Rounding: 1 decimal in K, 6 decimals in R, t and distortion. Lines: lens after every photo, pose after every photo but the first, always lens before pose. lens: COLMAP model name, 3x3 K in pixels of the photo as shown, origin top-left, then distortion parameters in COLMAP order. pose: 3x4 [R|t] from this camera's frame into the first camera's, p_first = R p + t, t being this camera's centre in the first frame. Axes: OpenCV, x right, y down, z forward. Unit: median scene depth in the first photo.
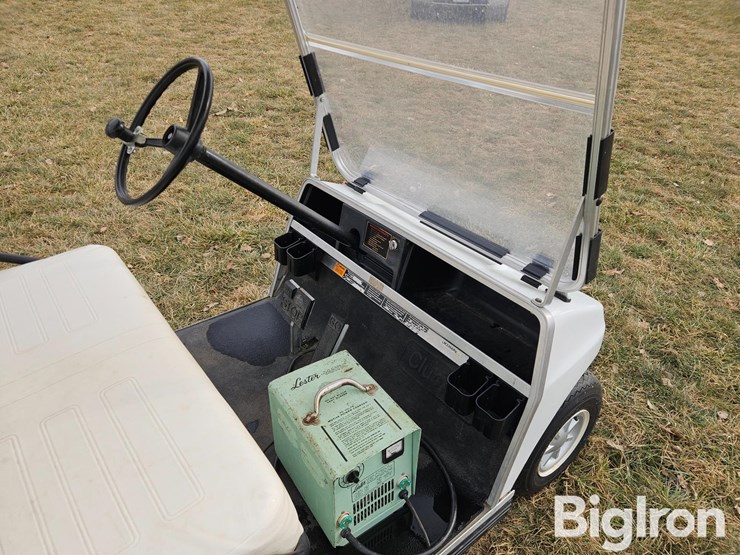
lens RADIAL K [[495.6, 0, 377.8], [0, 495.6, 277.7], [0, 0, 1]] dist [0.077764, -0.065522]
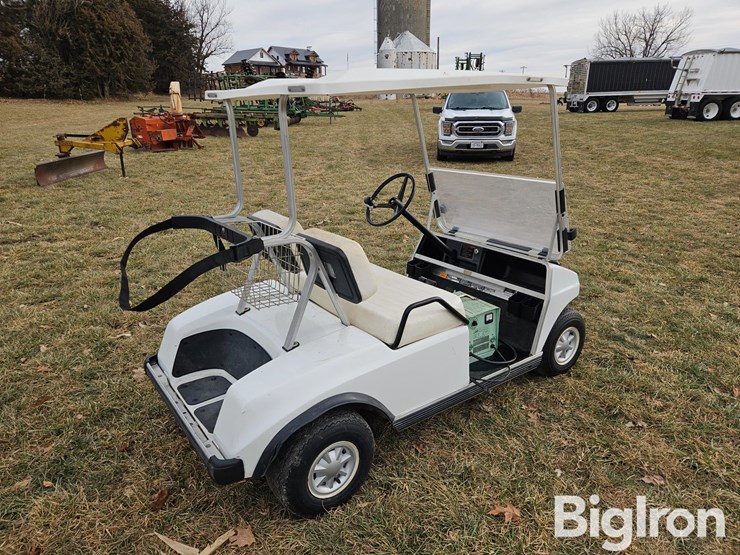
lens RADIAL K [[495.6, 0, 381.4], [0, 495.6, 278.0], [0, 0, 1]] dist [0.077764, -0.065522]
pose [[0.999260, -0.021932, -0.031608, -0.278749], [0.013496, 0.969213, -0.245852, 0.505744], [0.036027, 0.245243, 0.968792, -0.953592]]
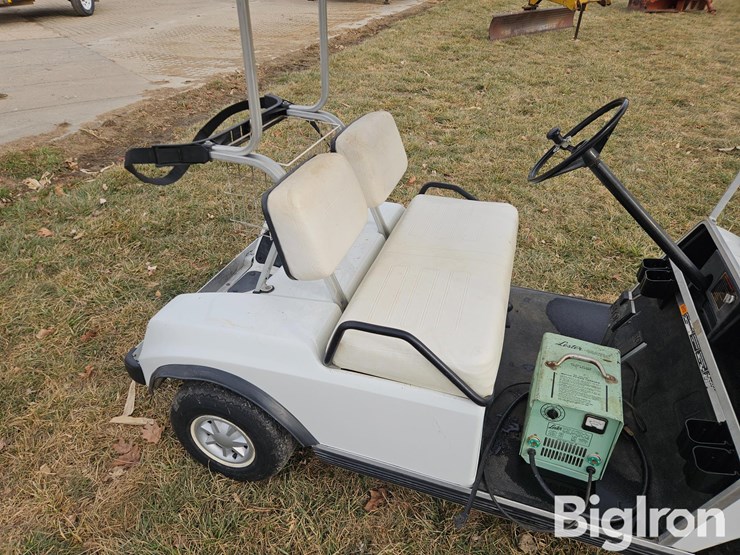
lens RADIAL K [[495.6, 0, 365.2], [0, 495.6, 279.6], [0, 0, 1]] dist [0.077764, -0.065522]
pose [[0.547812, 0.440672, -0.711133, 0.307445], [-0.452579, 0.871006, 0.191104, 0.035042], [0.703615, 0.217155, 0.676586, -0.221251]]
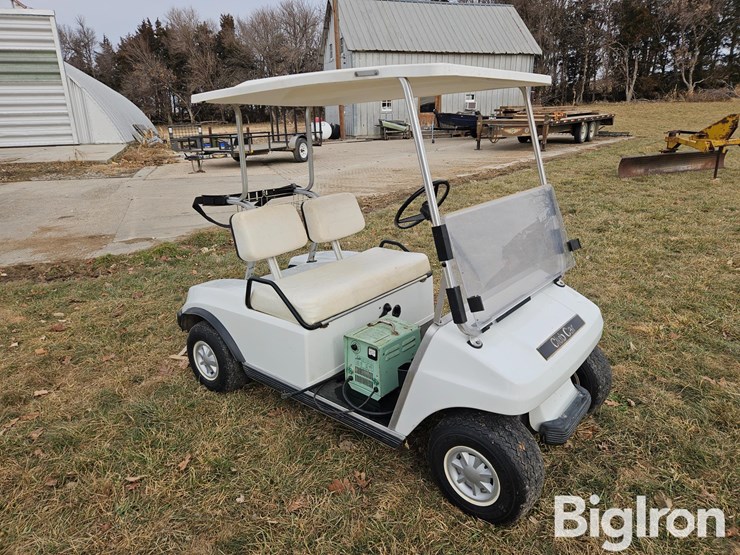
lens RADIAL K [[495.6, 0, 377.8], [0, 495.6, 273.0], [0, 0, 1]] dist [0.077764, -0.065522]
pose [[0.214374, 0.263072, -0.940658, 1.282817], [-0.506614, 0.853326, 0.123192, -0.138882], [0.835096, 0.450142, 0.316207, 0.151638]]
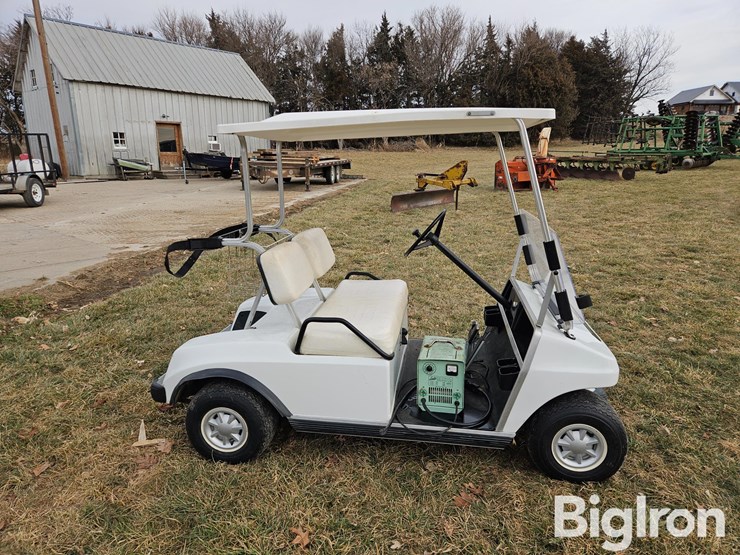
lens RADIAL K [[495.6, 0, 377.1], [0, 495.6, 279.1], [0, 0, 1]] dist [0.077764, -0.065522]
pose [[0.688023, 0.147153, -0.710612, 0.889267], [-0.375782, 0.909957, -0.175402, 0.334114], [0.620816, 0.387716, 0.681369, -0.581379]]
